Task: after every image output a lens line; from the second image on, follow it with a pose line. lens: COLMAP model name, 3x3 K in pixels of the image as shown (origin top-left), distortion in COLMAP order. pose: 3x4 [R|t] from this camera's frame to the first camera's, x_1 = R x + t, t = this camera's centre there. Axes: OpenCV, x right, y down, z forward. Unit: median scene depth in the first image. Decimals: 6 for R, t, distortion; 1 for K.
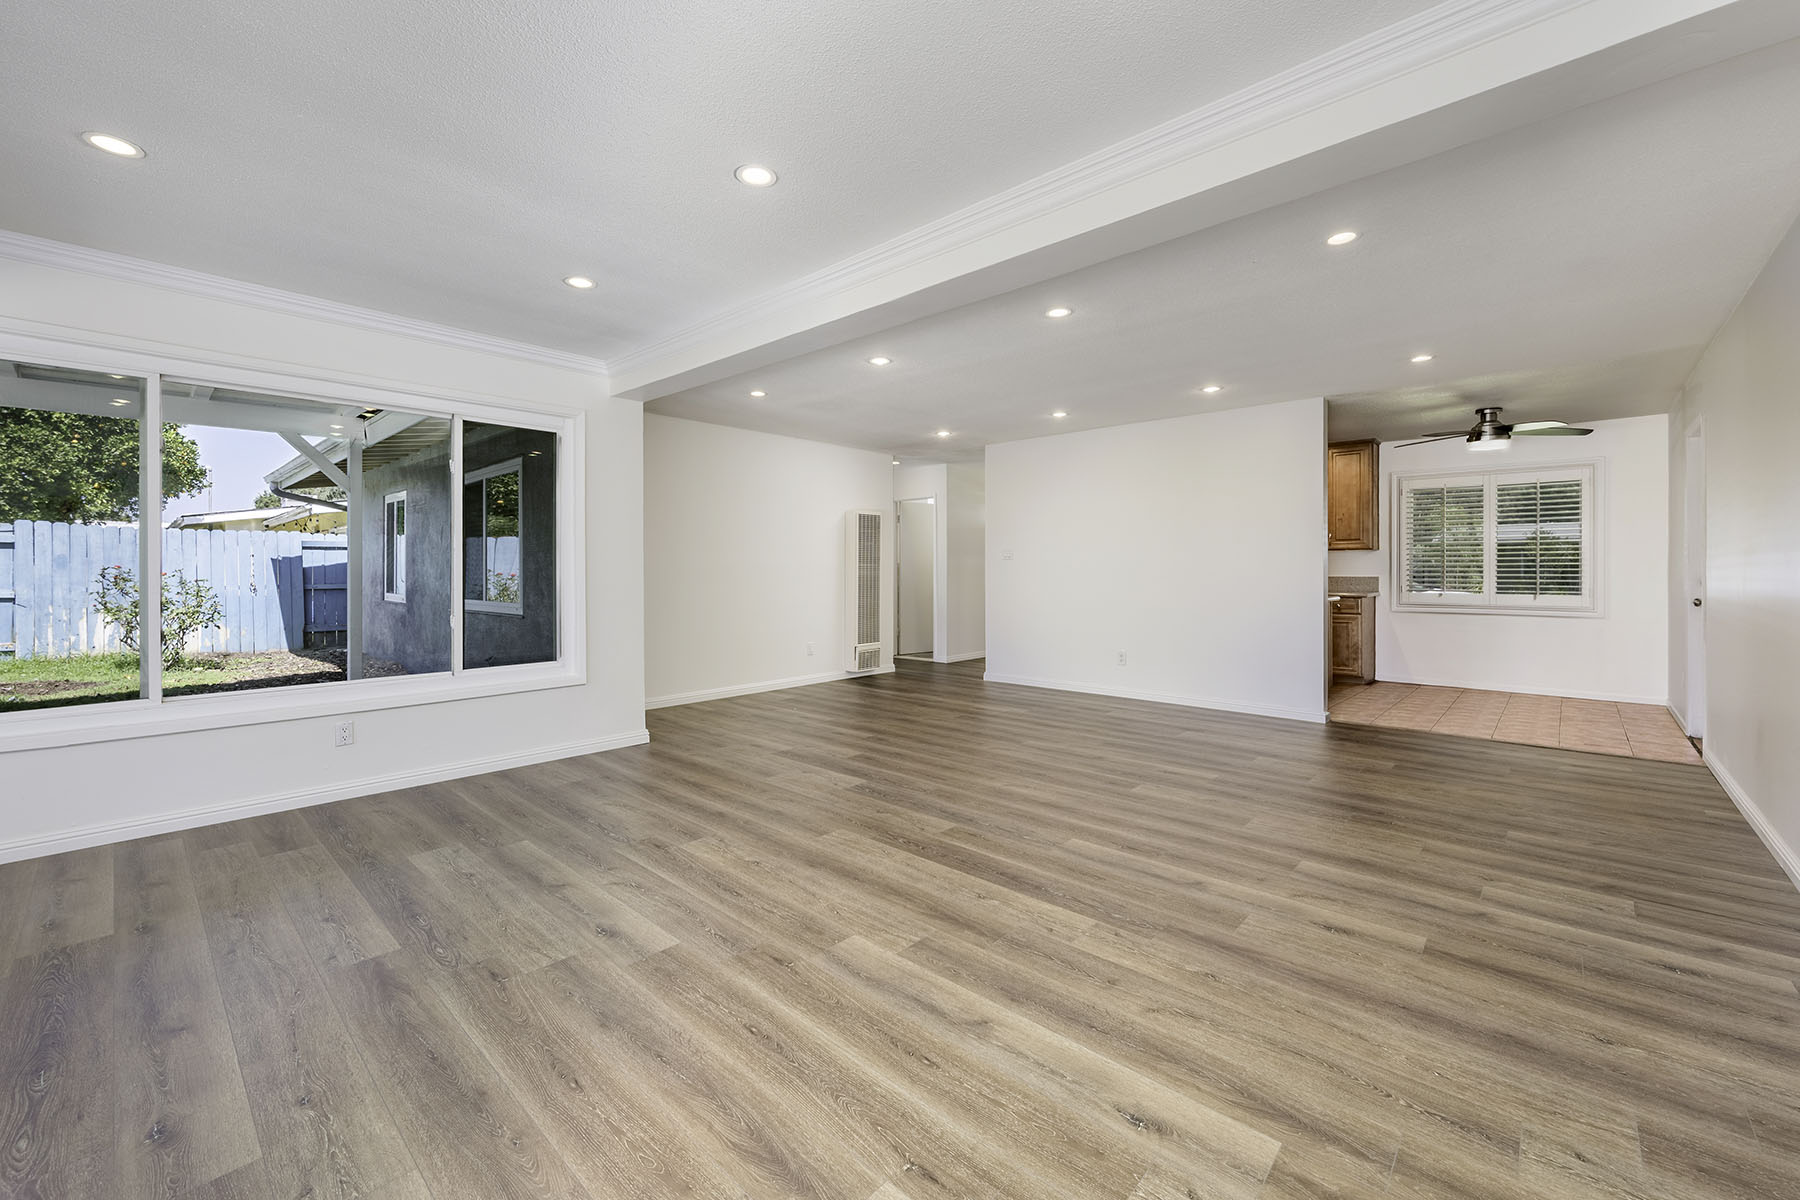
lens RADIAL K [[716.5, 0, 895.2], [0, 716.5, 569.7], [0, 0, 1]] dist [-0.002222, 0.000273]
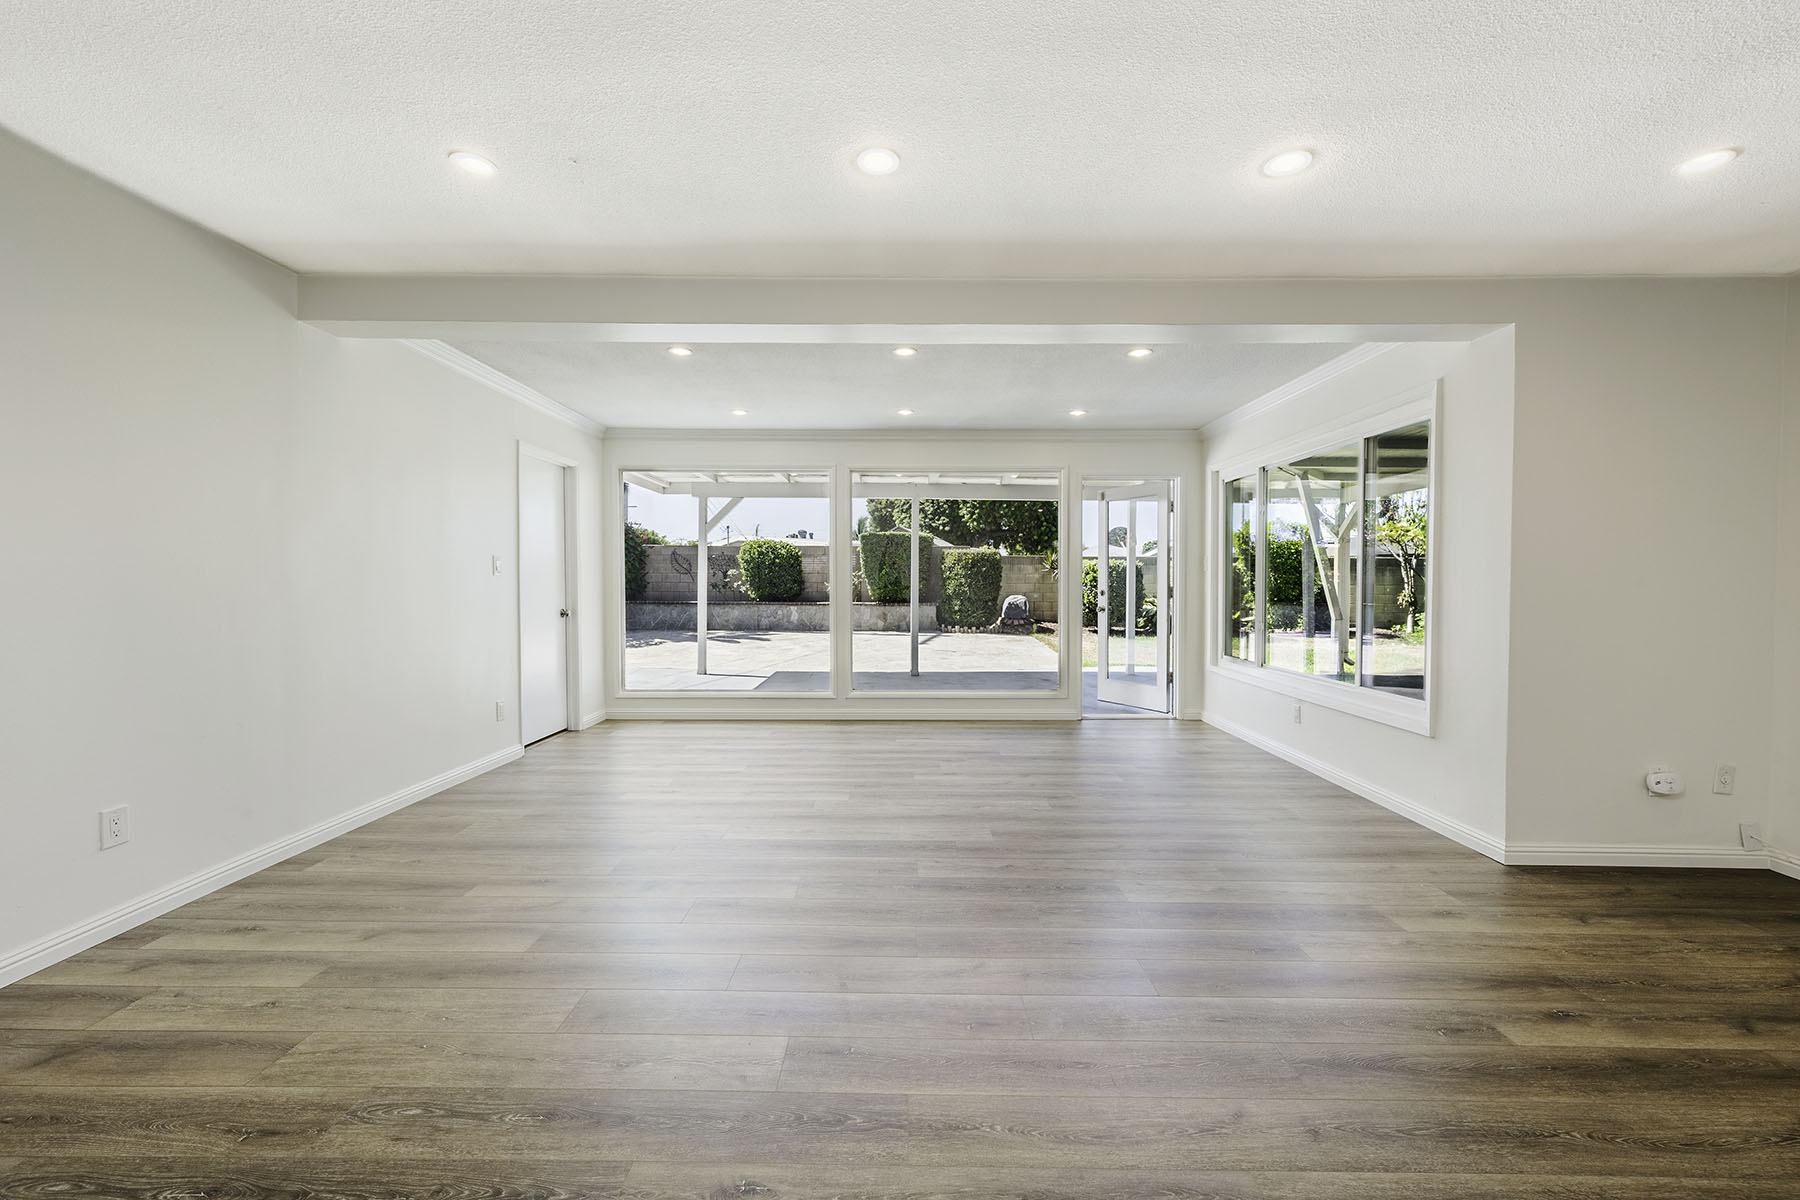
lens RADIAL K [[707.2, 0, 900.0], [0, 707.2, 600.0], [0, 0, 1]] dist [-0.007091, 0.003060]
pose [[-0.738750, 0.017685, -0.673747, 0.867578], [-0.002928, 0.999562, 0.029449, -0.010315], [0.673973, 0.023728, -0.738375, 2.059638]]
